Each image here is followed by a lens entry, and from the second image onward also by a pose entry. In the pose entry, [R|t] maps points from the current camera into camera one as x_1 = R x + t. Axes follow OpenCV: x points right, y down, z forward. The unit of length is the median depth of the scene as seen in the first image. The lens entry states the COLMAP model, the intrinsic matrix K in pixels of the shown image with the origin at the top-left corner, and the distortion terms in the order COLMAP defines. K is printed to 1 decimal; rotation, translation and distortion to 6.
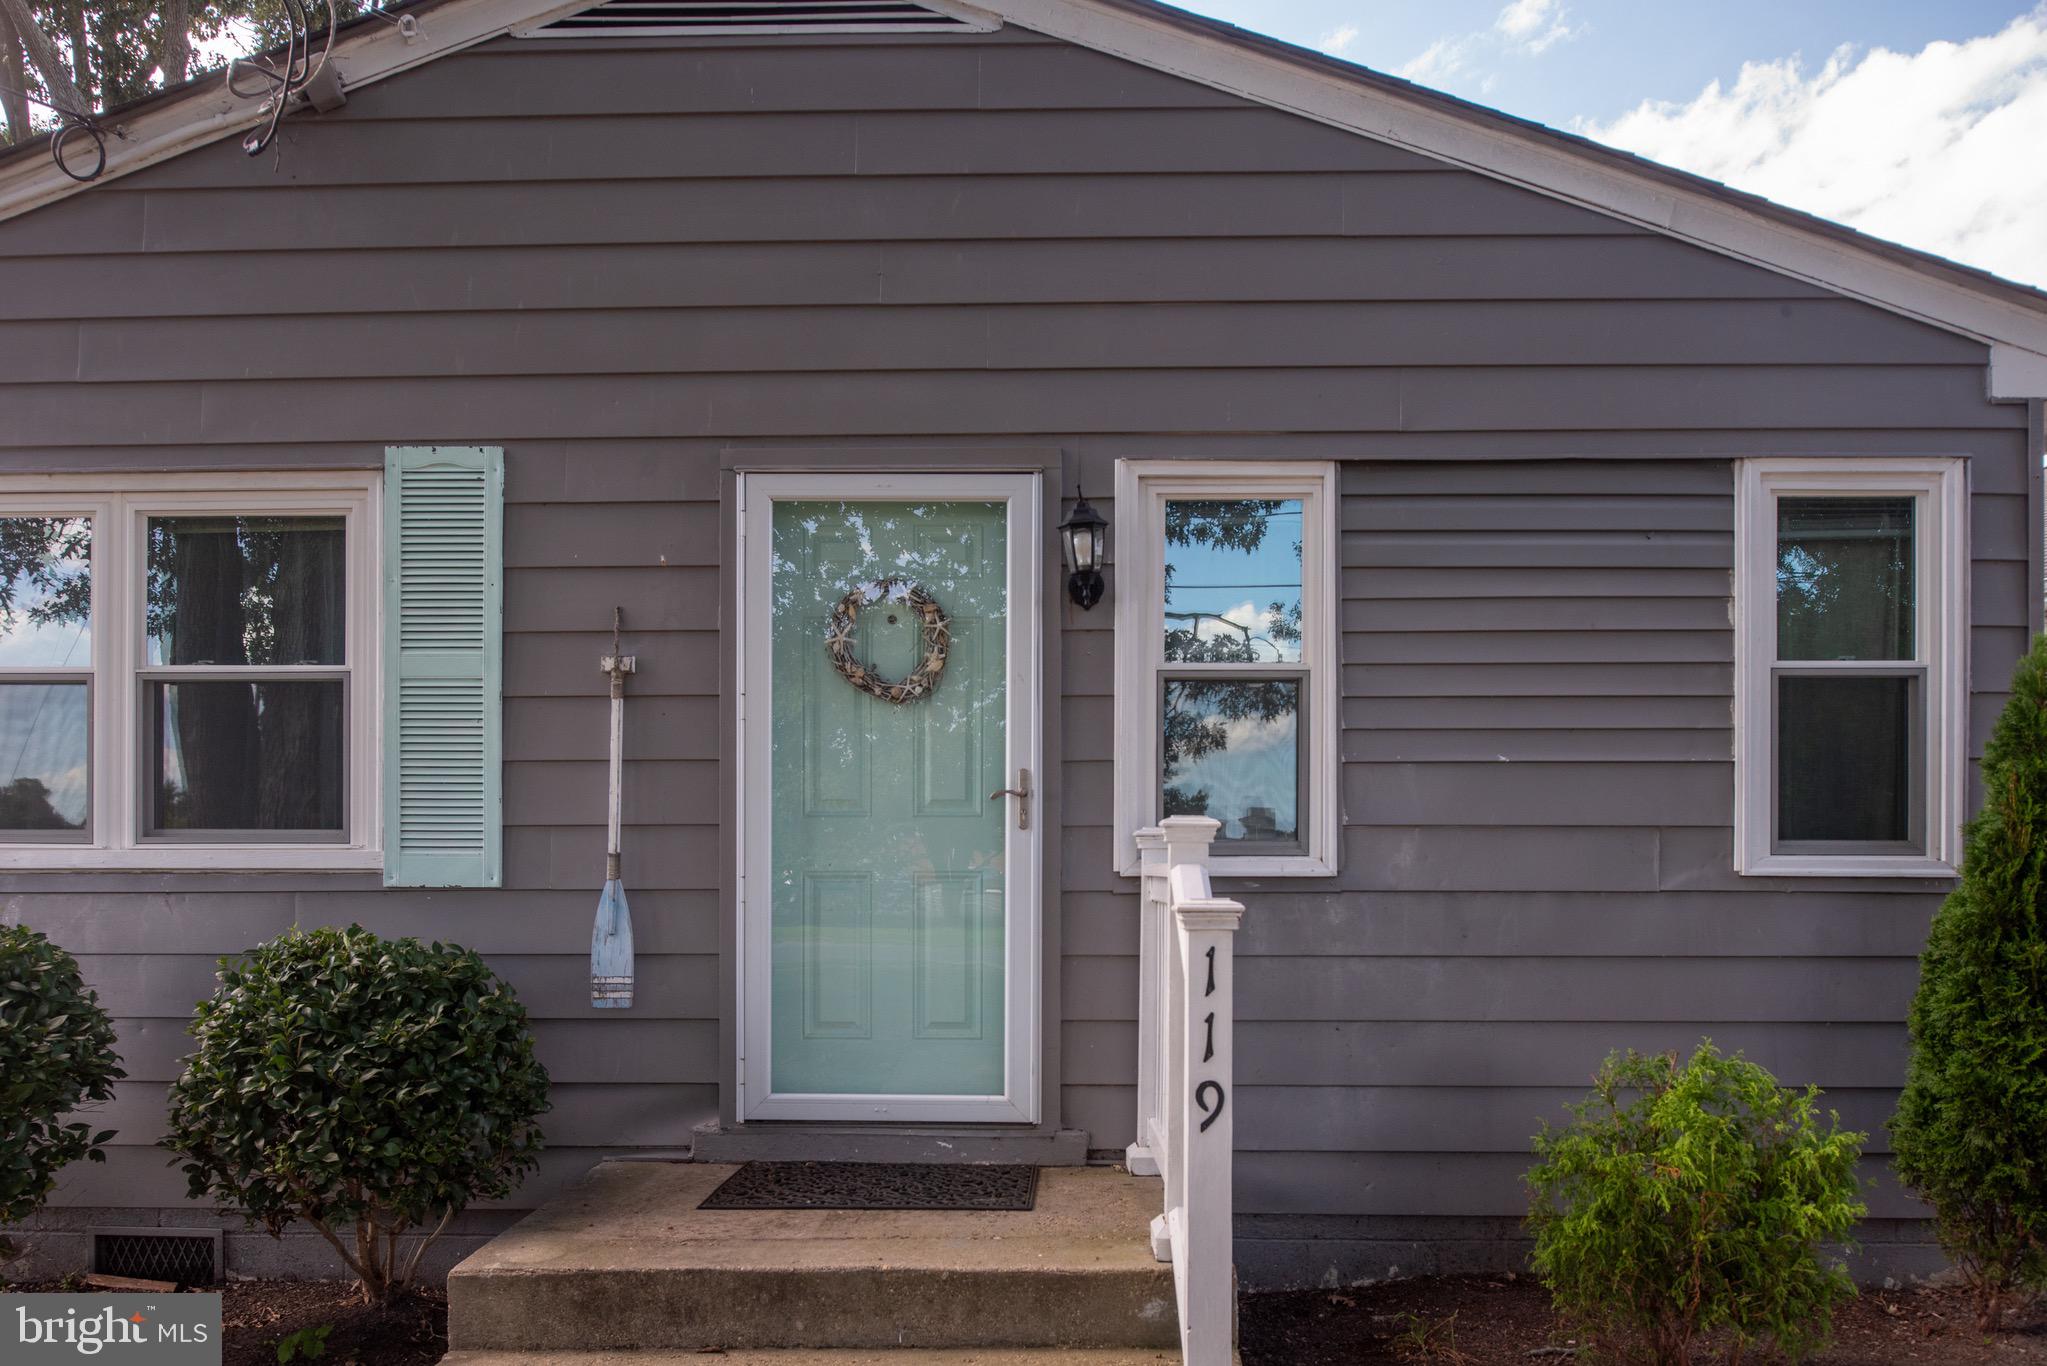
lens RADIAL K [[1448.5, 0, 917.9], [0, 1448.5, 865.7], [0, 0, 1]] dist [-0.014271, -0.001760]
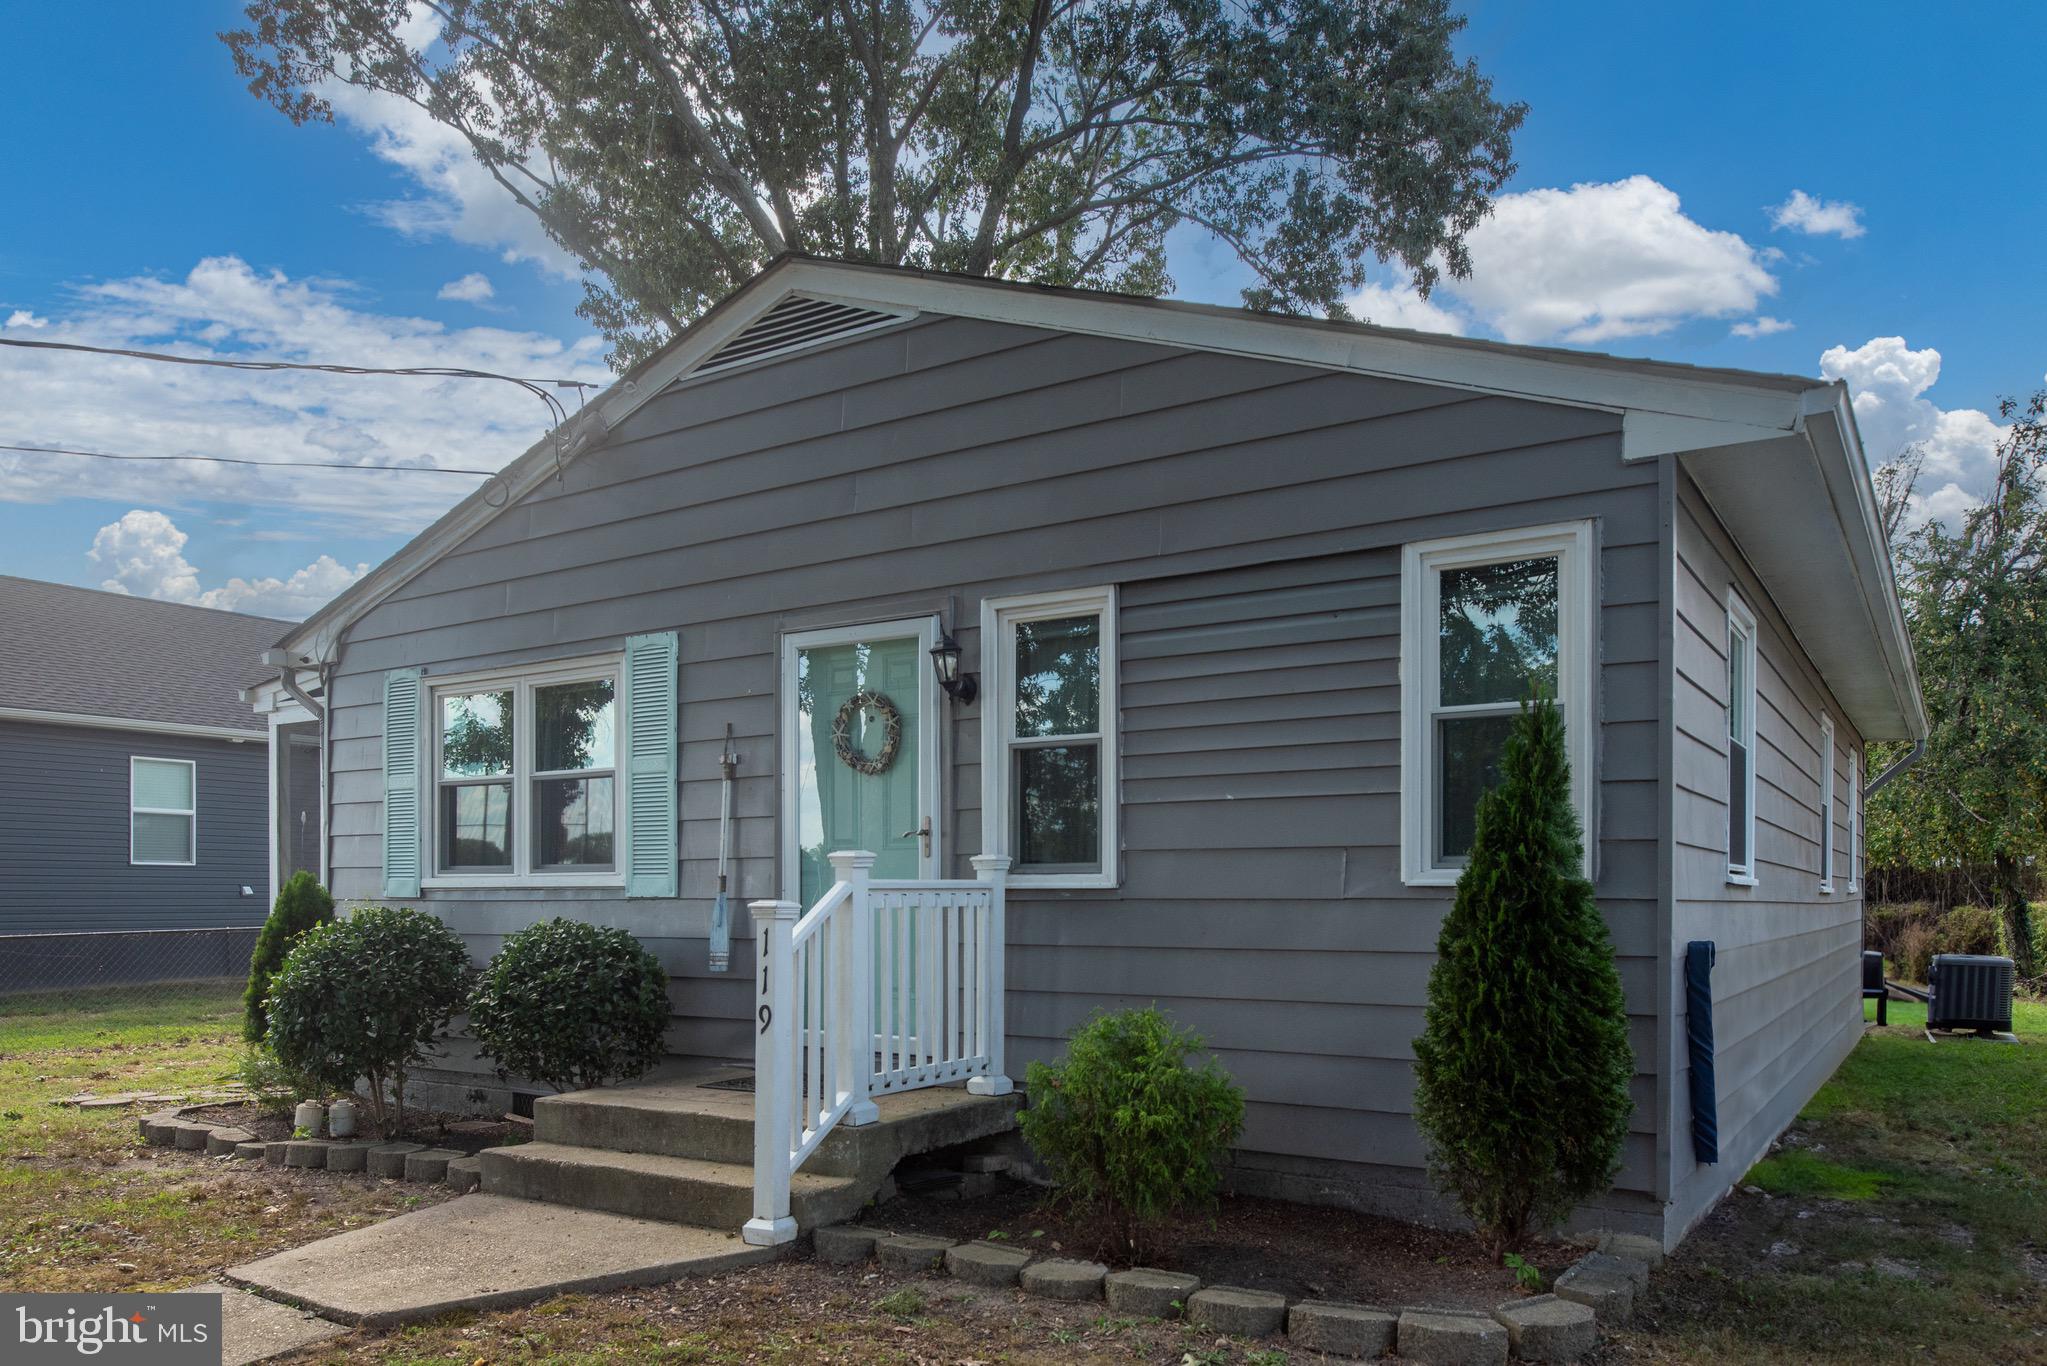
lens RADIAL K [[1433.4, 0, 1021.0], [0, 1433.4, 892.4], [0, 0, 1]] dist [-0.006203, -0.008568]
pose [[0.857277, -0.003144, -0.514846, 0.905207], [0.001165, 0.999991, -0.004167, 0.016925], [0.514855, 0.002973, 0.857272, -0.204062]]
